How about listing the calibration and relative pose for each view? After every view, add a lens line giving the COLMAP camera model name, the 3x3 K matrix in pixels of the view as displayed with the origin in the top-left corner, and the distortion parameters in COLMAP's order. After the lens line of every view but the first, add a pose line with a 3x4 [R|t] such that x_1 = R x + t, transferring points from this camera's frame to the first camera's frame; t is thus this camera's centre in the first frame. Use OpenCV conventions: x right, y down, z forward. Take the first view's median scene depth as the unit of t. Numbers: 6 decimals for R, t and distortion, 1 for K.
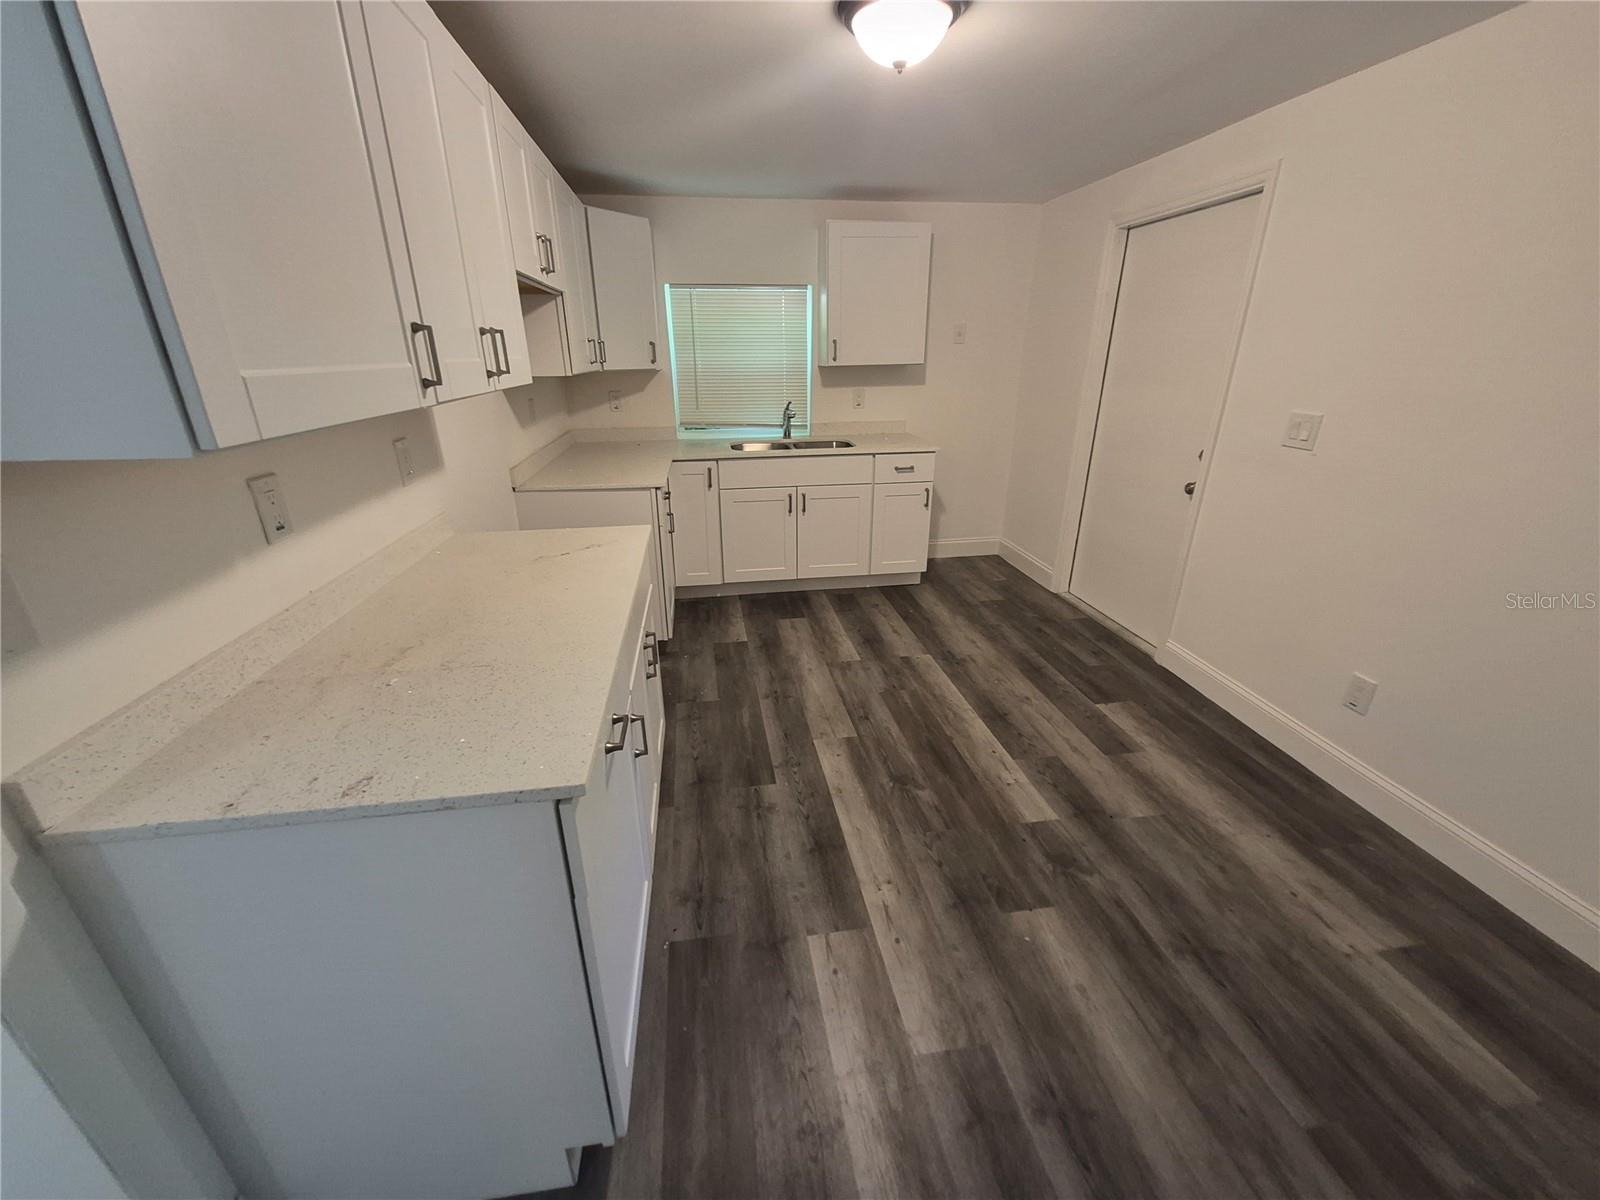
lens RADIAL K [[628.1, 0, 805.8], [0, 628.1, 601.0], [0, 0, 1]] dist [-0.002307, 0.000092]
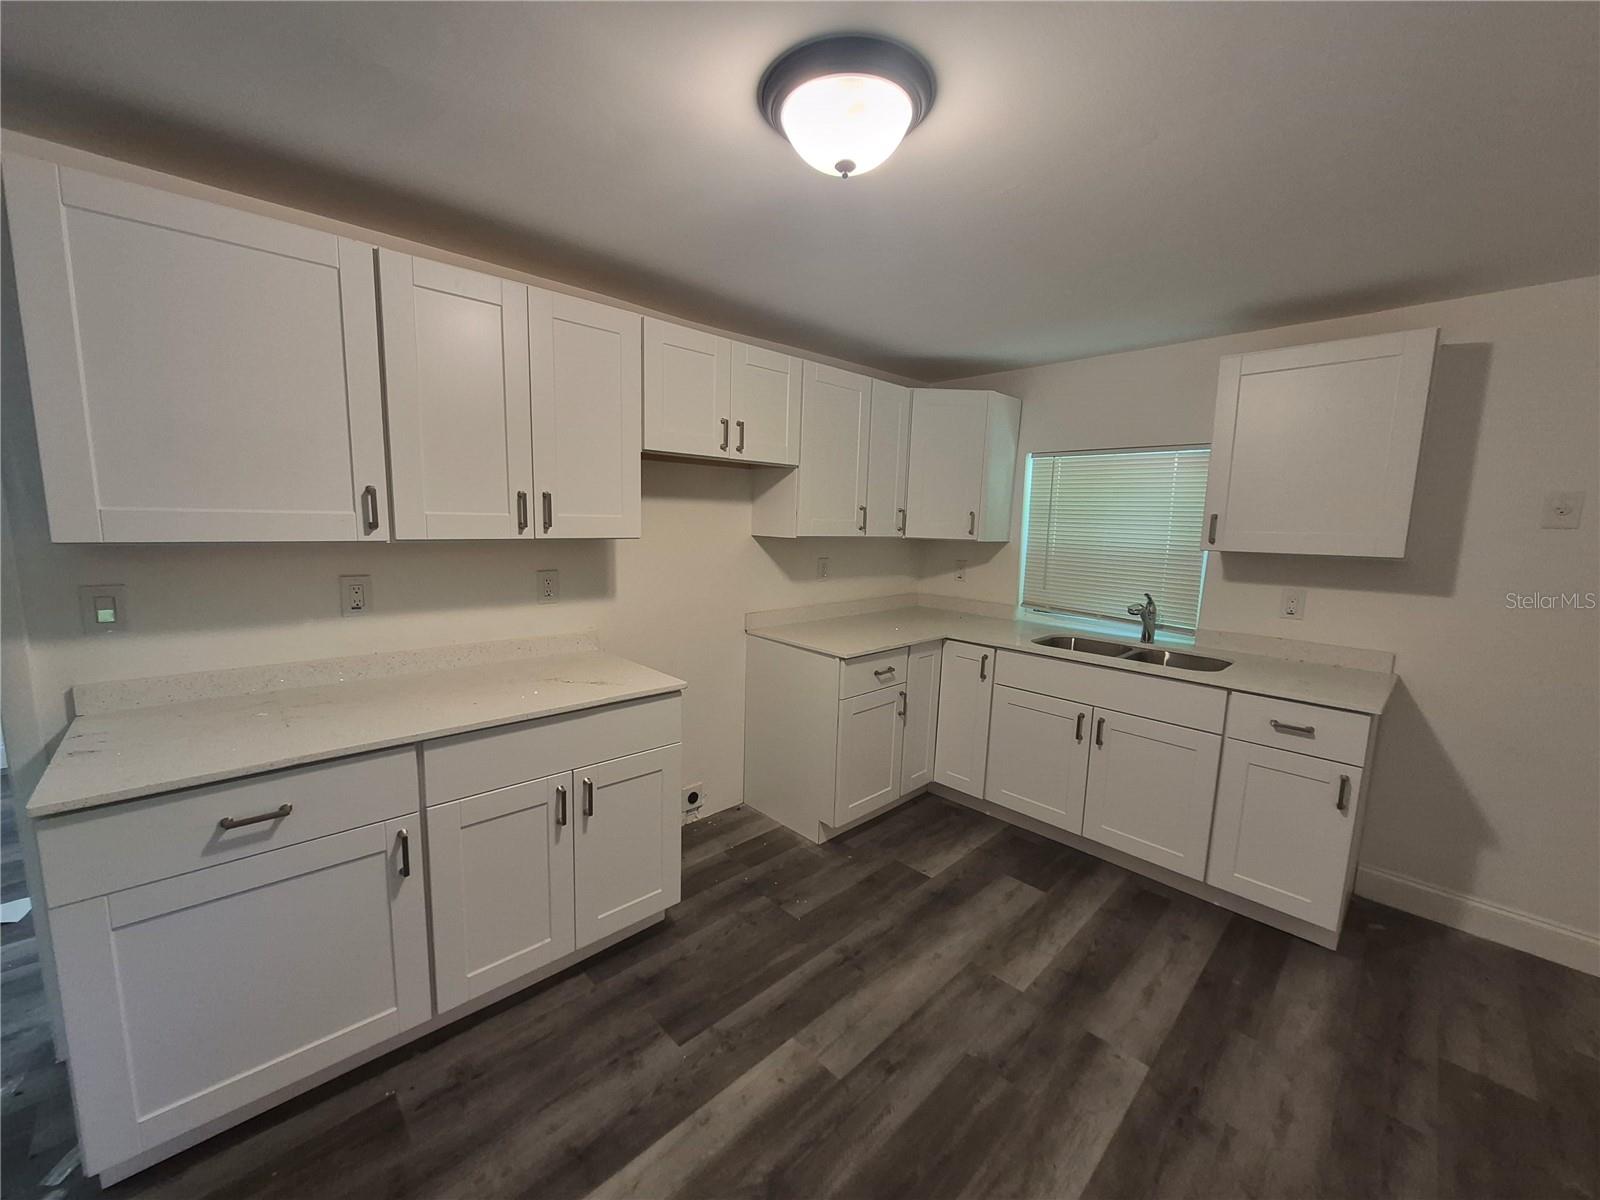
lens RADIAL K [[628.1, 0, 804.3], [0, 628.1, 600.0], [0, 0, 1]] dist [-0.002307, 0.000092]
pose [[0.567340, 0.131970, -0.812841, 0.380351], [-0.335737, 0.938381, -0.081983, -0.133968], [0.751935, 0.319413, 0.576688, 0.324324]]
